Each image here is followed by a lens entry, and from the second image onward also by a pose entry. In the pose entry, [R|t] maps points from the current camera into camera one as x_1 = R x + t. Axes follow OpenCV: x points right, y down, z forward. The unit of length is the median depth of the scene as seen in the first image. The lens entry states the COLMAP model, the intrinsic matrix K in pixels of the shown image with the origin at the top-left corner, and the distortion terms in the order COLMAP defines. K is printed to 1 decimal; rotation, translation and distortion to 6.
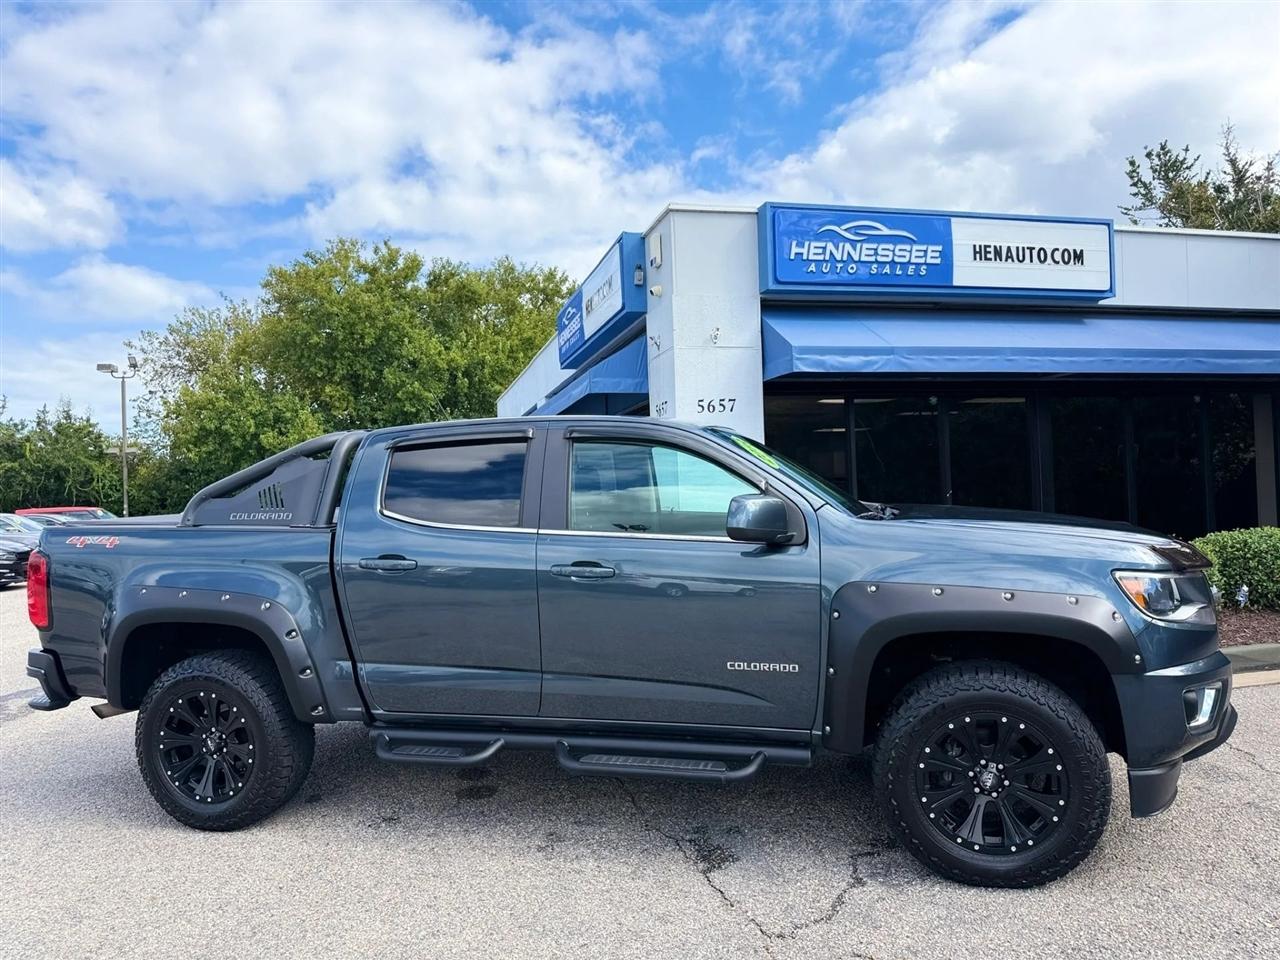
lens RADIAL K [[900.6, 0, 632.4], [0, 900.6, 492.7], [0, 0, 1]] dist [0.062188, -0.077324]
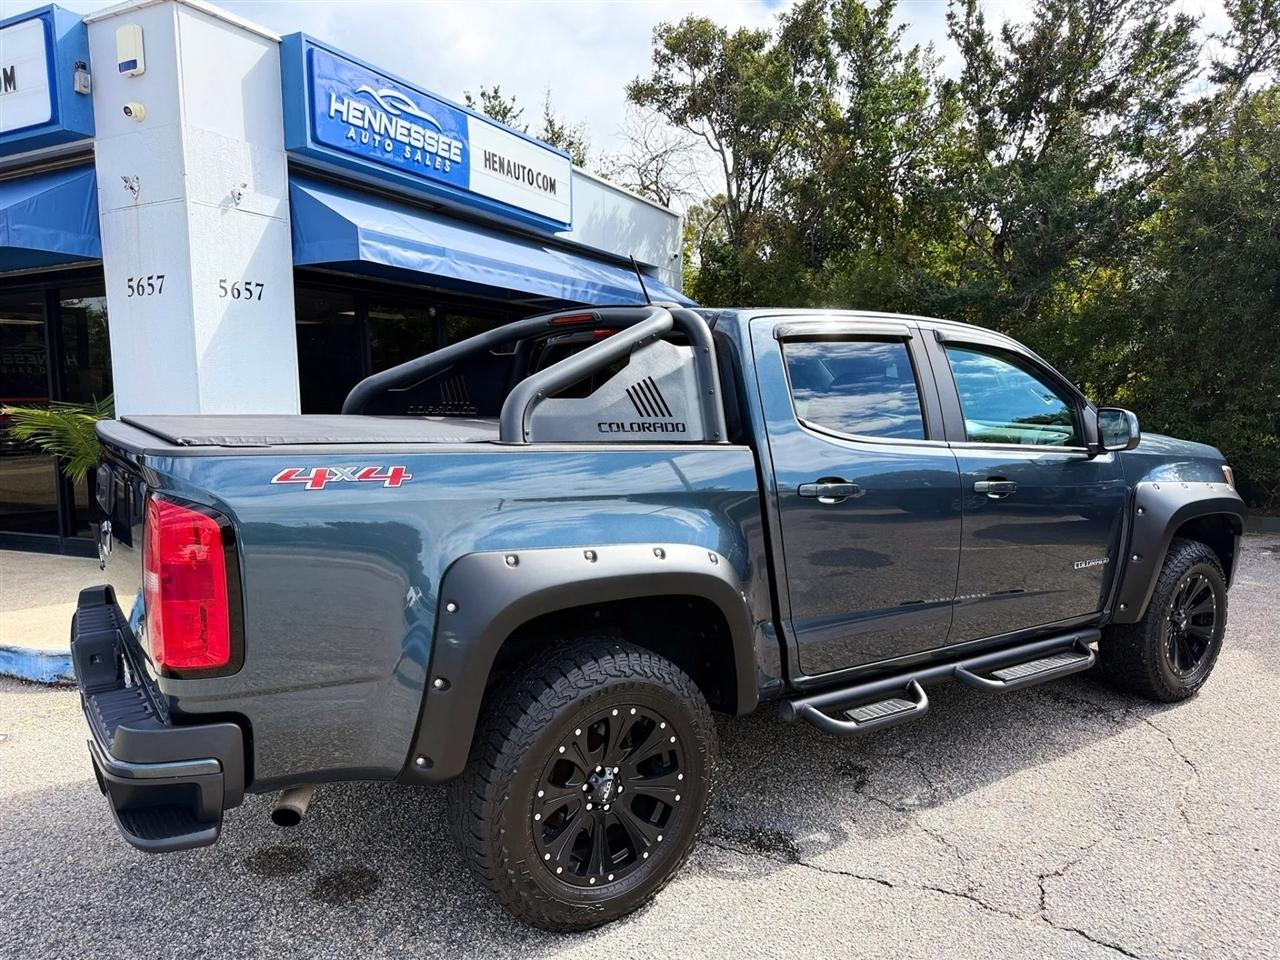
lens RADIAL K [[915.9, 0, 643.6], [0, 915.9, 482.1], [0, 0, 1]] dist [0.063194, -0.083914]
pose [[0.646525, -0.044966, 0.761566, -0.252017], [-0.014228, 0.997377, 0.070968, 0.001907], [-0.762760, -0.056718, 0.644190, 0.220078]]
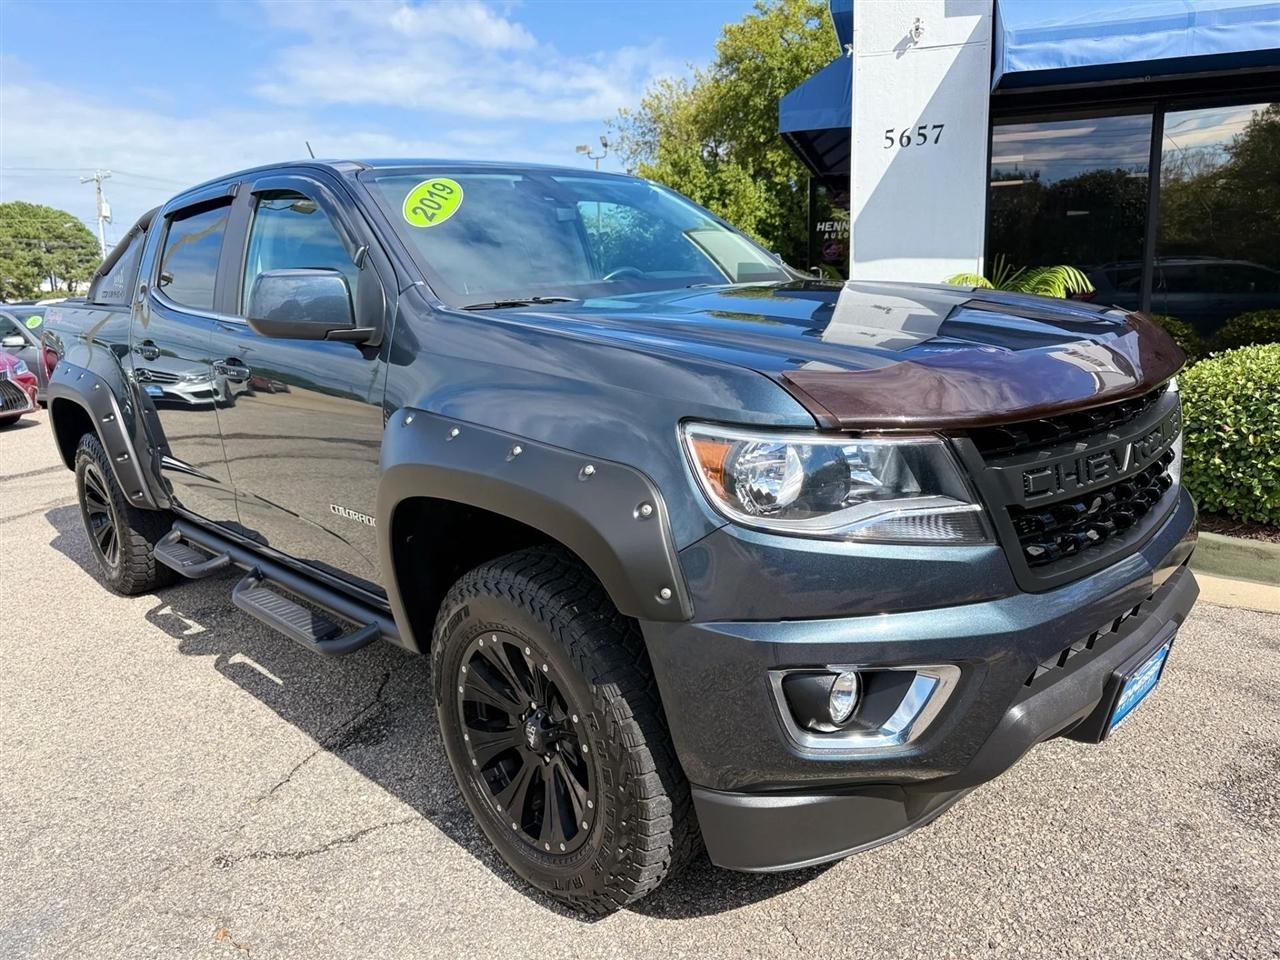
lens RADIAL K [[905.2, 0, 640.9], [0, 905.2, 481.5], [0, 0, 1]] dist [0.003922, -0.003769]
pose [[0.859533, 0.107799, -0.499582, 0.269019], [0.012063, 0.972951, 0.230697, 0.001785], [0.510937, -0.204318, 0.834983, 0.200882]]
